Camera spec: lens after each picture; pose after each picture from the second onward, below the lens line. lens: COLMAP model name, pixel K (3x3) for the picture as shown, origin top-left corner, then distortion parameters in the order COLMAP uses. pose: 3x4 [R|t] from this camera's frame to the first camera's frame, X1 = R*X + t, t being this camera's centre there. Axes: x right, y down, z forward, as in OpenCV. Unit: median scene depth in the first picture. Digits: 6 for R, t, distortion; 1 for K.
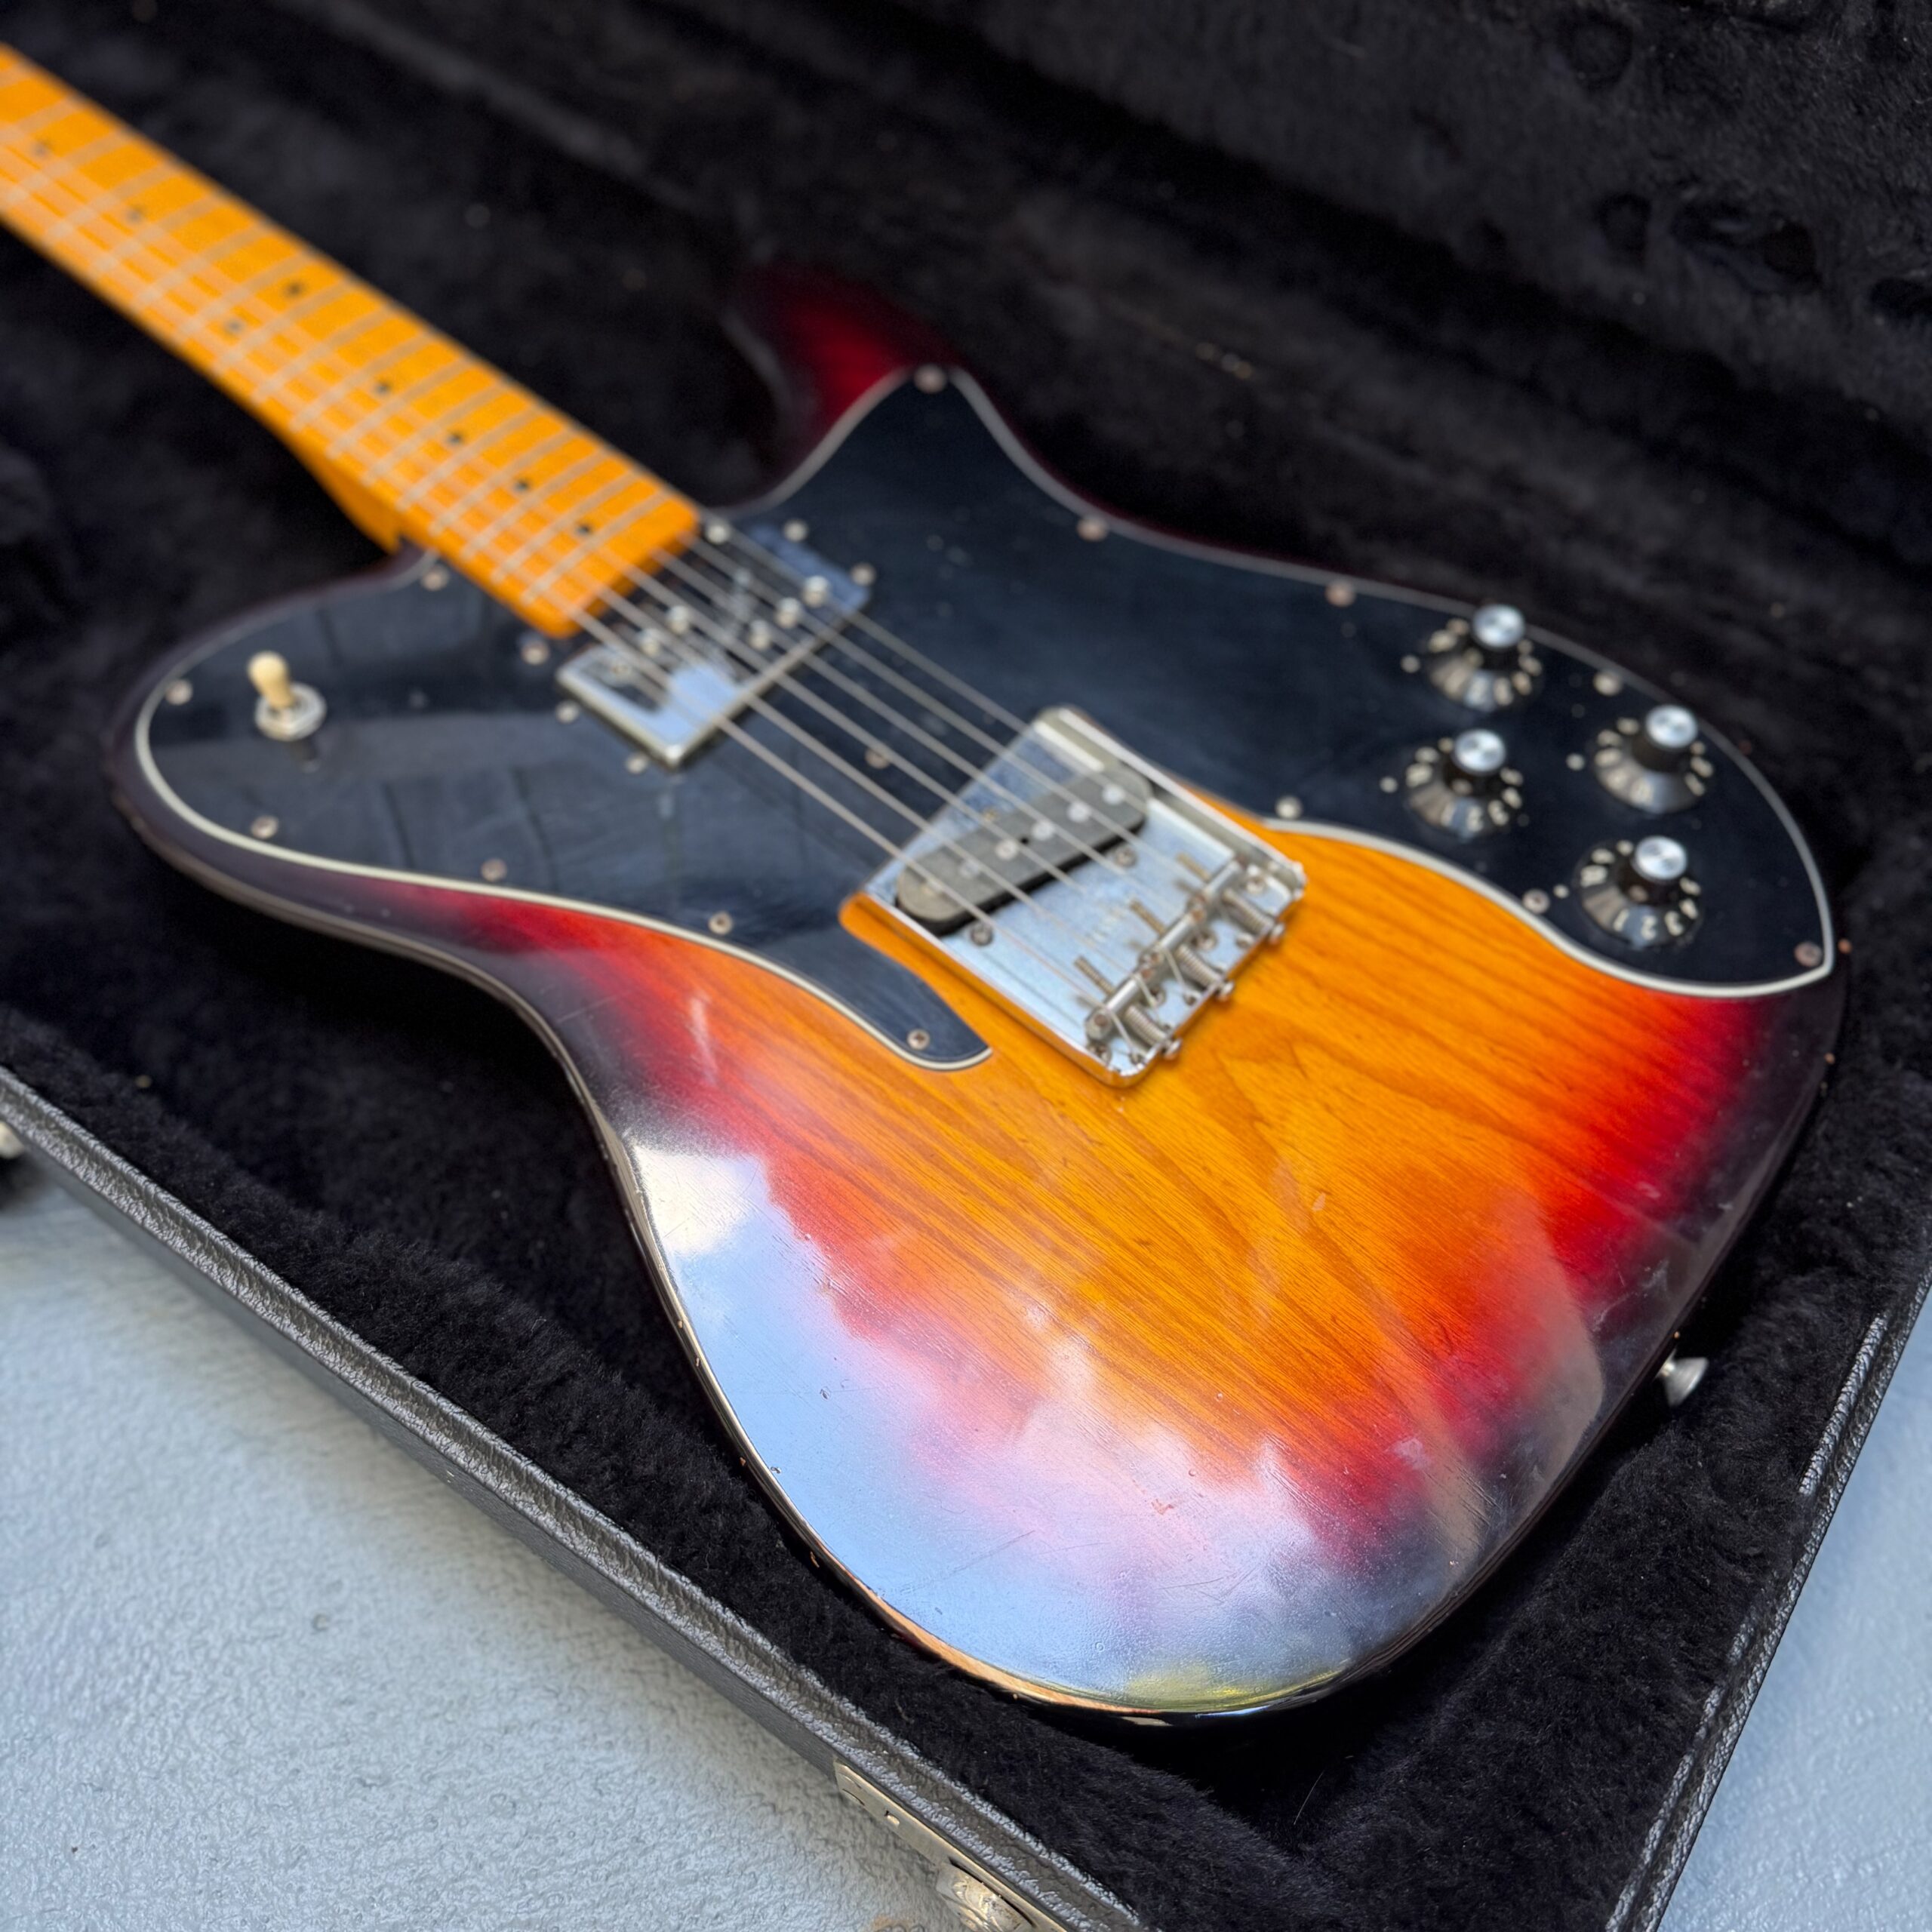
lens RADIAL K [[1729.6, 0, 962.0], [0, 1729.6, 1016.3], [0, 0, 1]] dist [0.138726, -0.330395]
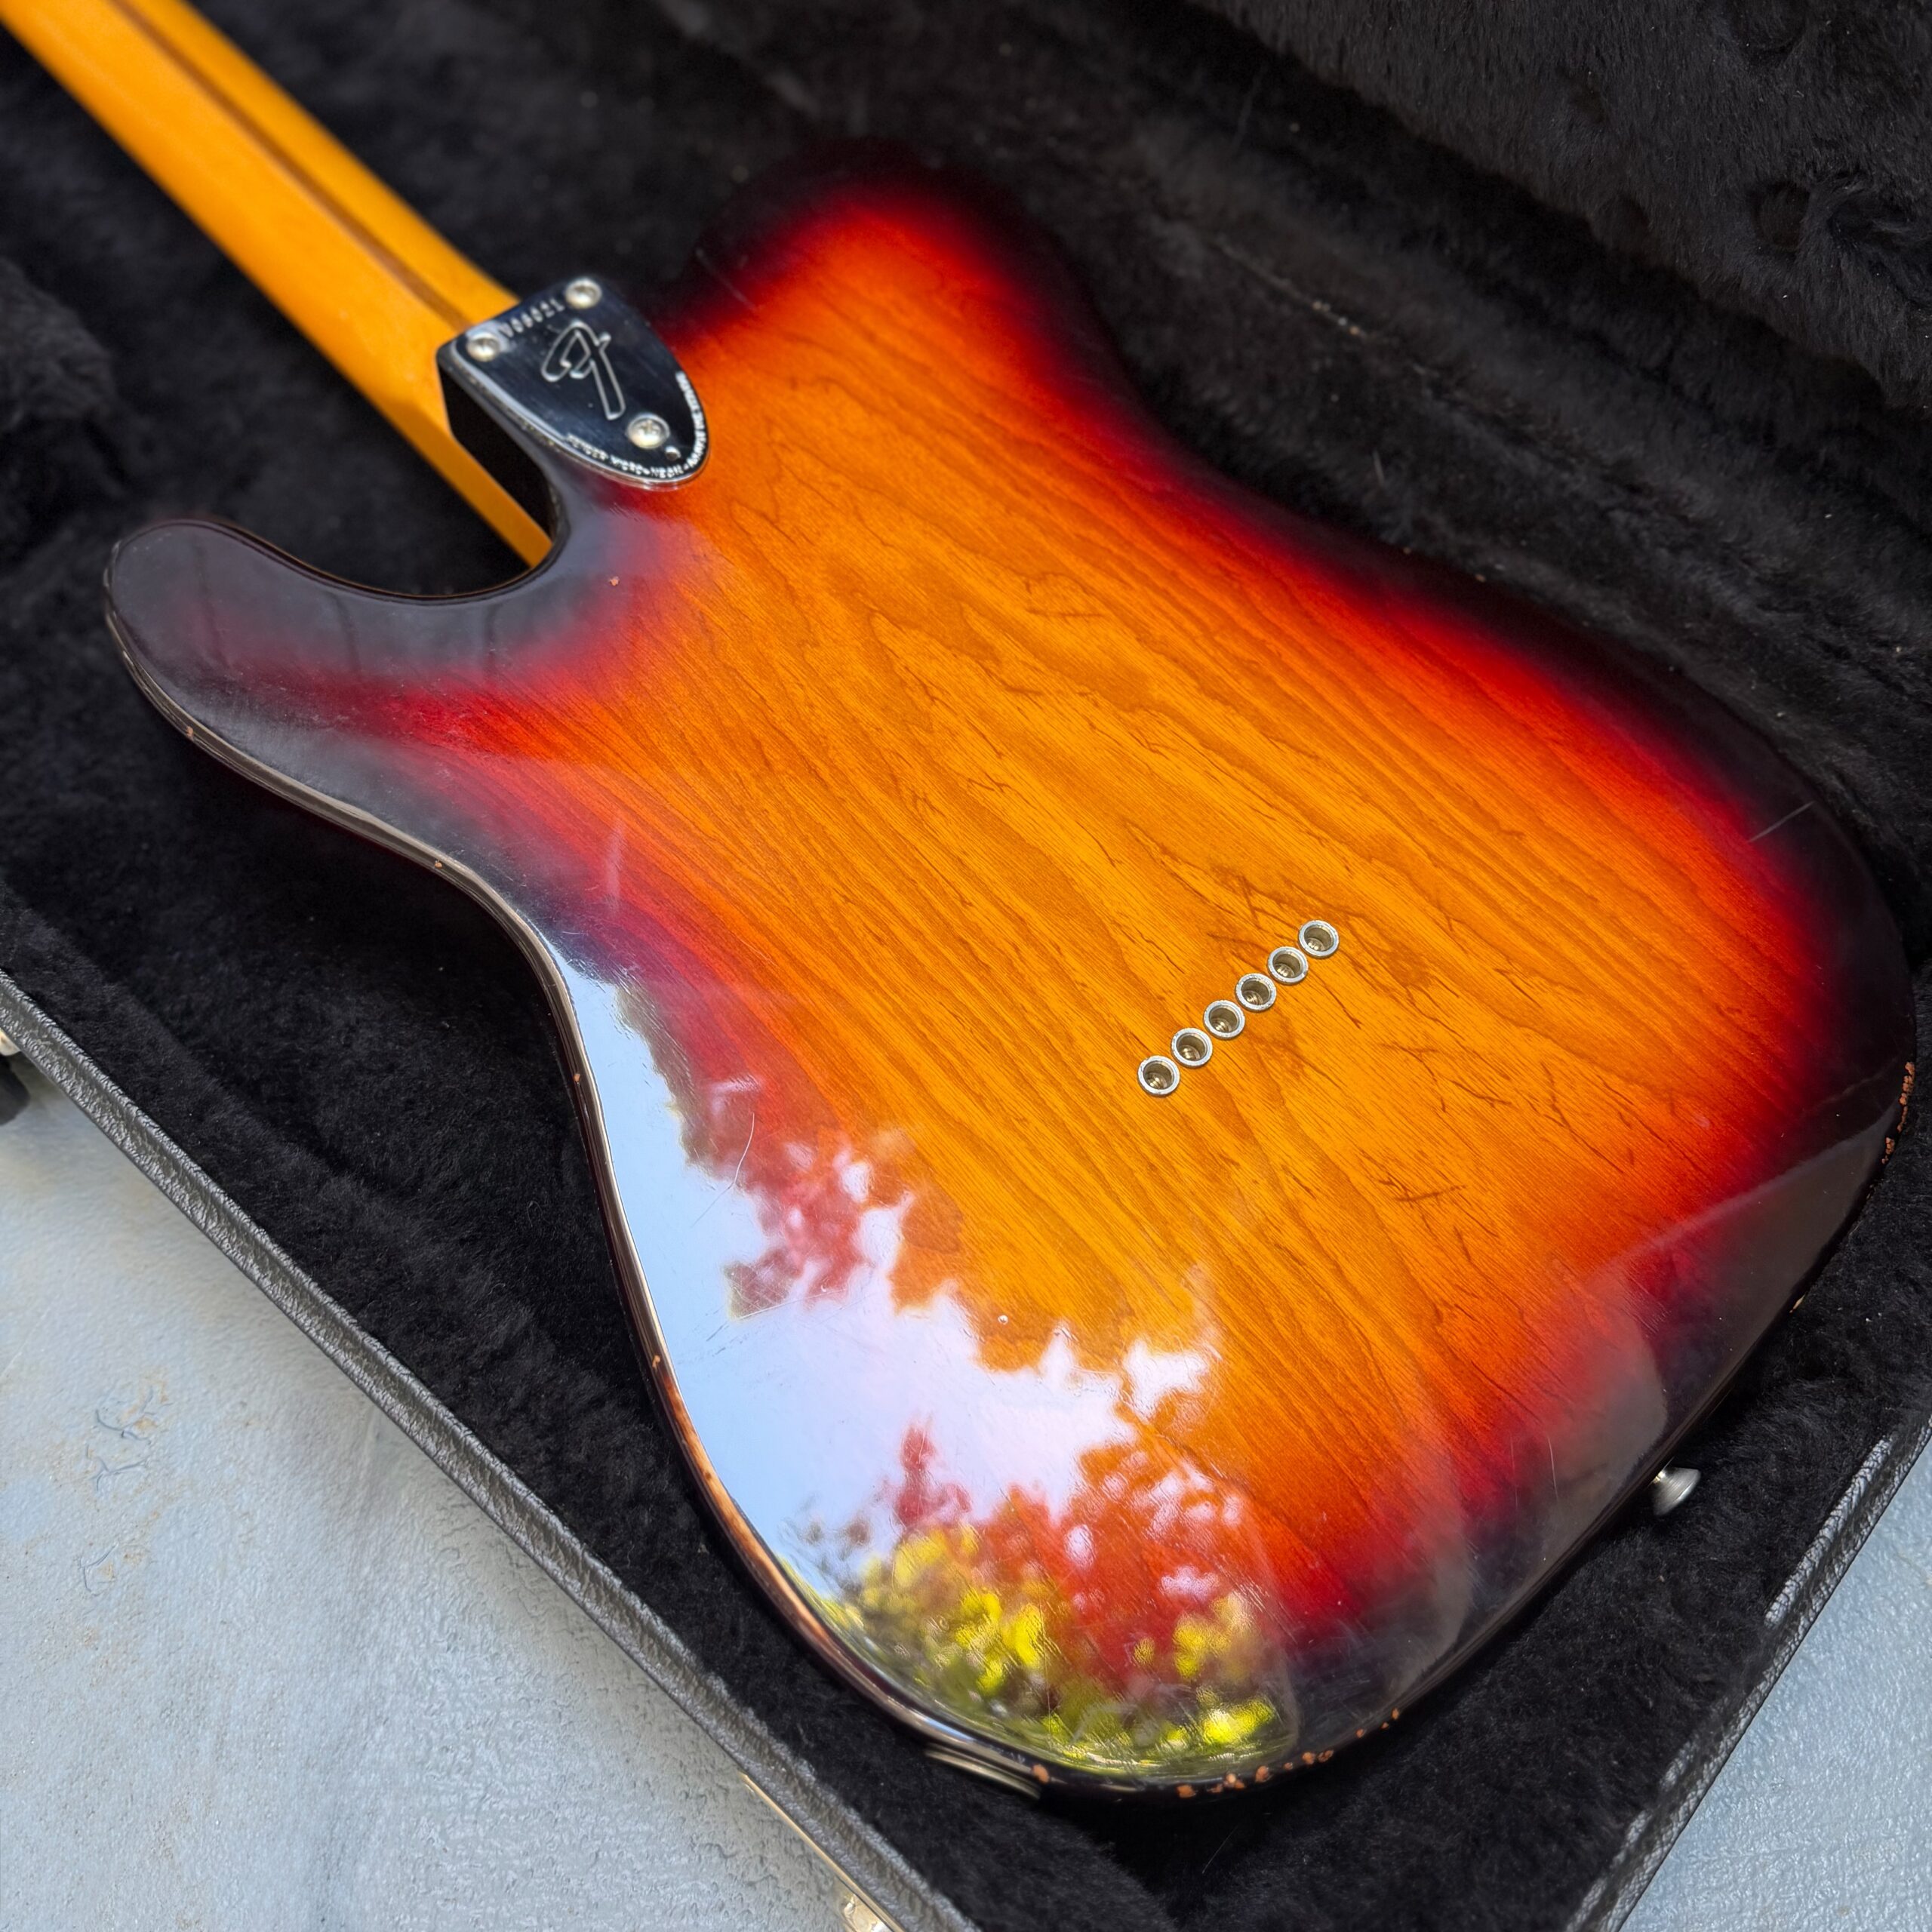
lens RADIAL K [[1720.4, 0, 968.5], [0, 1720.4, 1015.1], [0, 0, 1]] dist [0.076887, -0.161252]
pose [[0.992857, 0.101987, -0.061918, 0.063725], [-0.096819, 0.991967, 0.081411, -0.078658], [0.069723, -0.074835, 0.994755, 0.048128]]
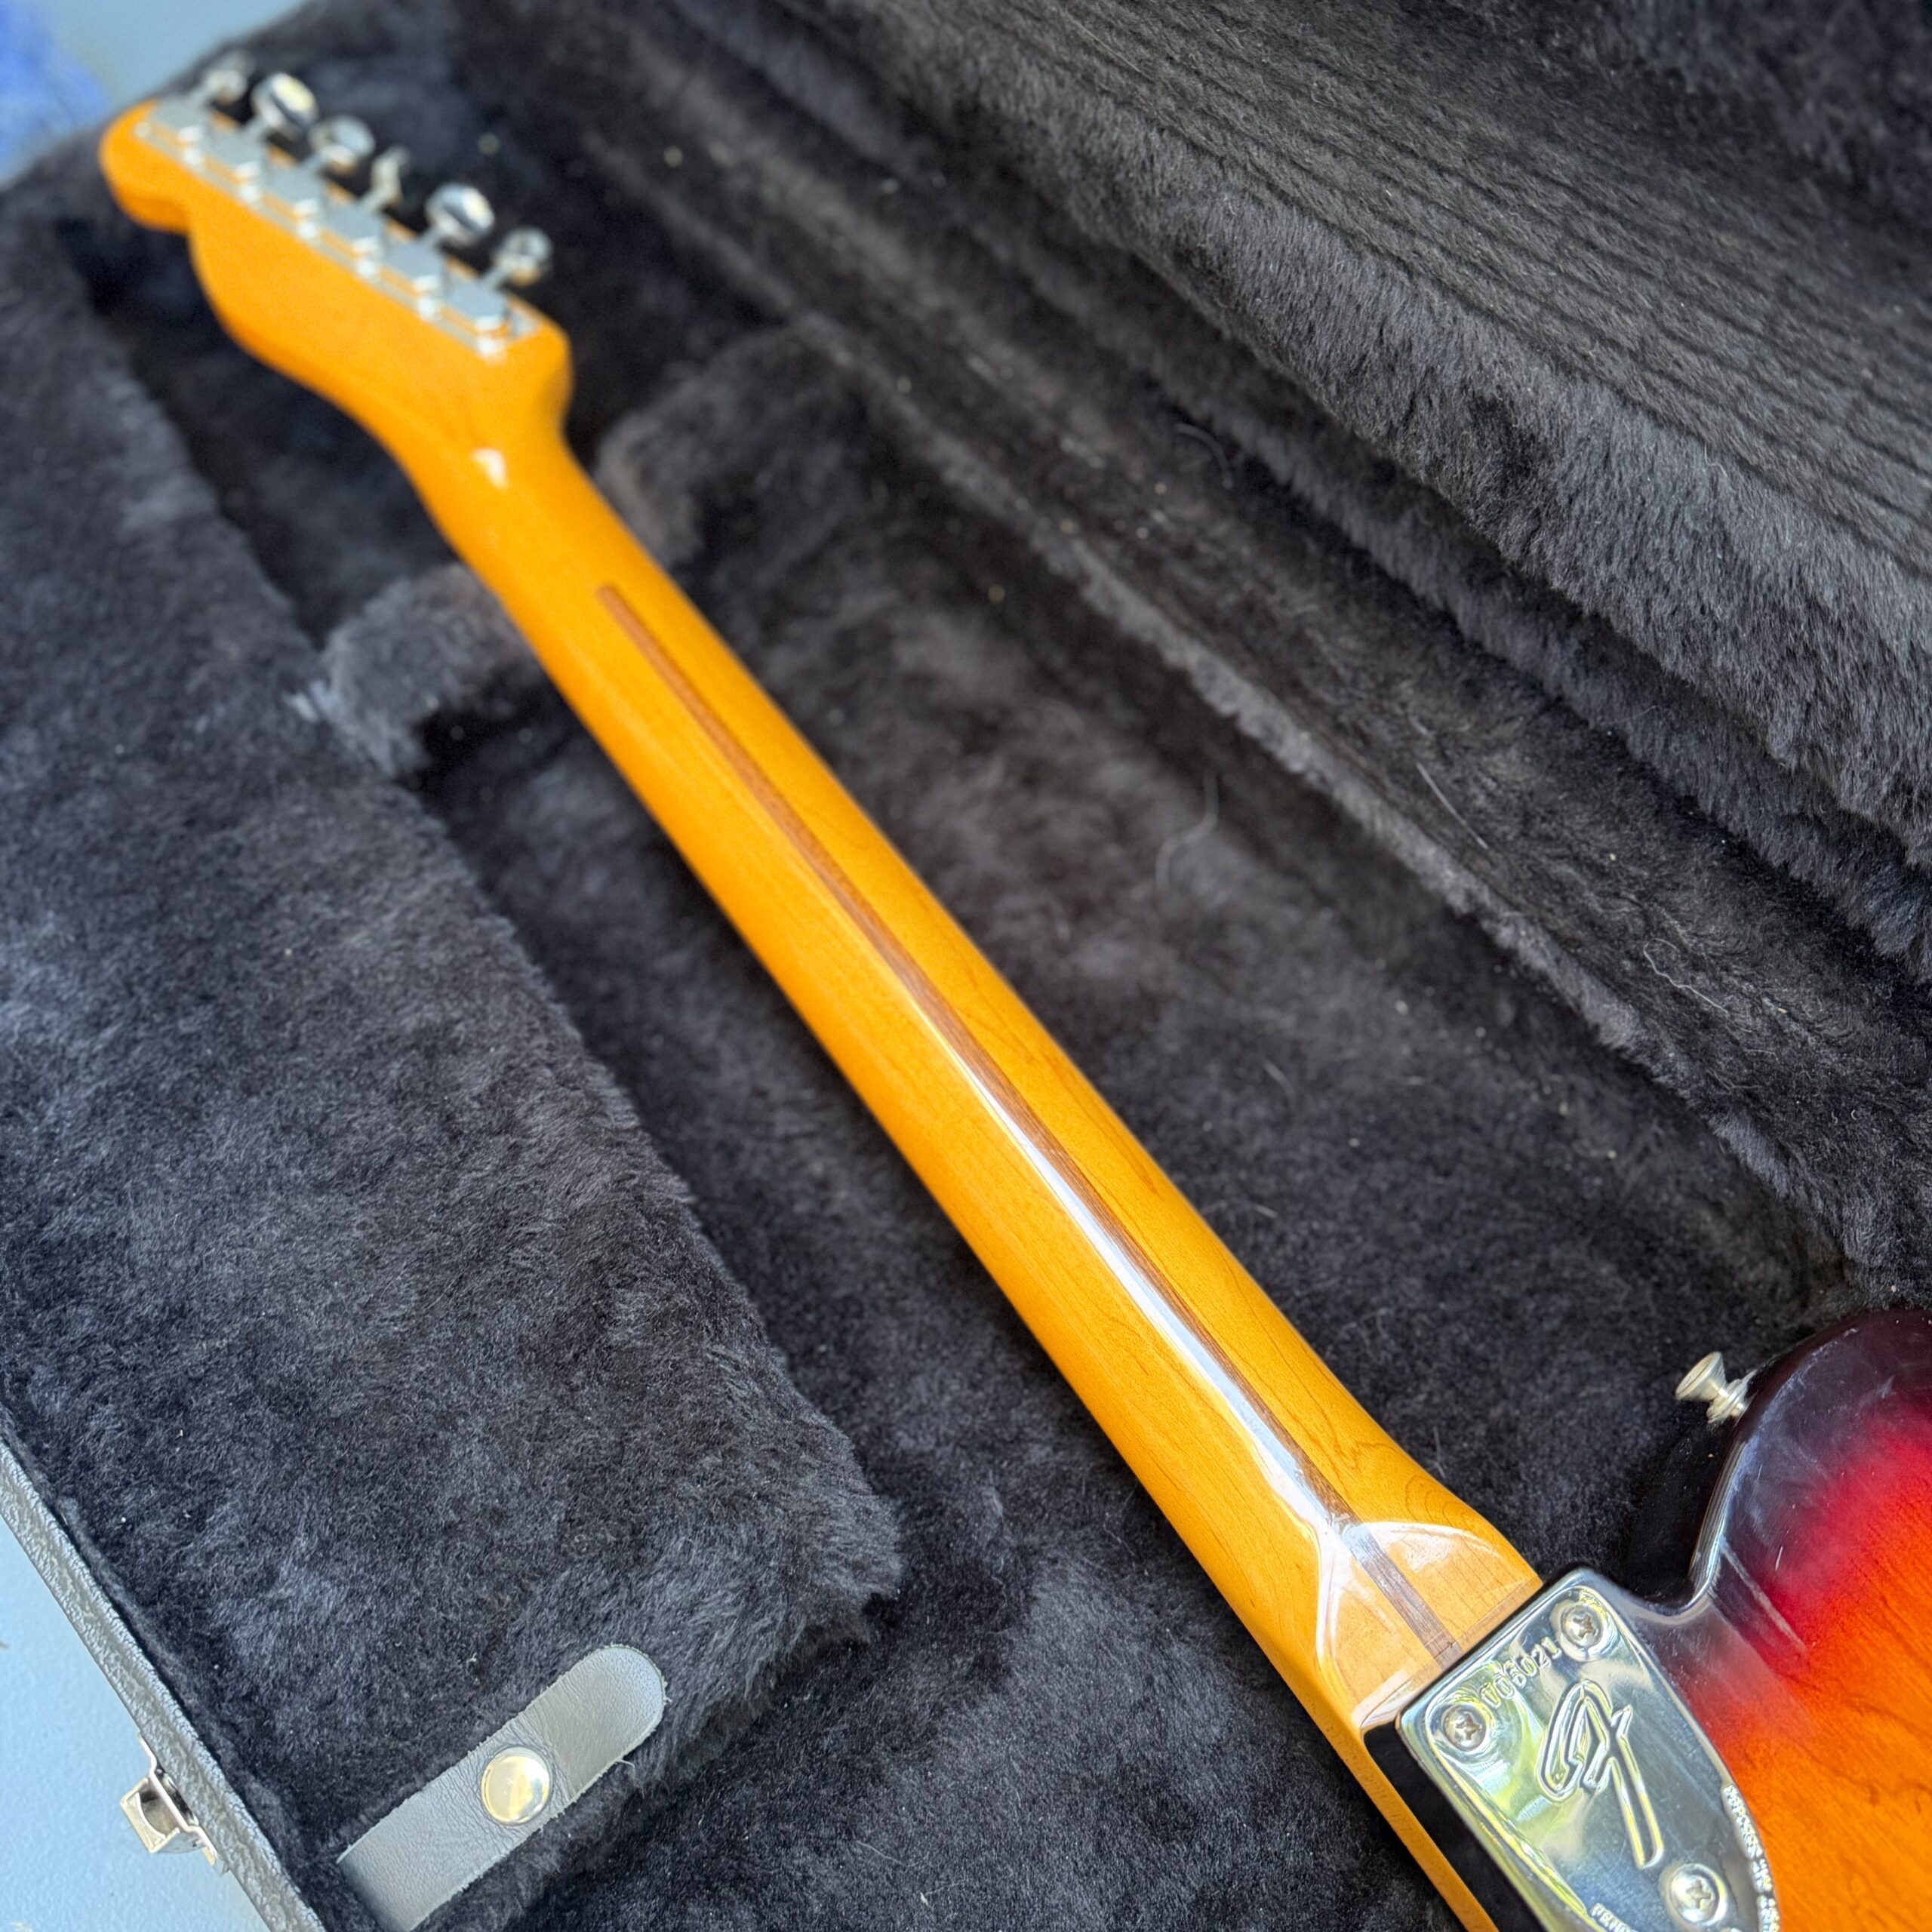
lens RADIAL K [[1771.5, 0, 963.9], [0, 1771.5, 1007.8], [0, 0, 1]] dist [0.105985, -0.254434]
pose [[0.967738, 0.189863, -0.165634, -0.511956], [-0.180240, 0.981024, 0.071457, -0.734229], [0.176058, -0.039297, 0.983595, 0.300468]]
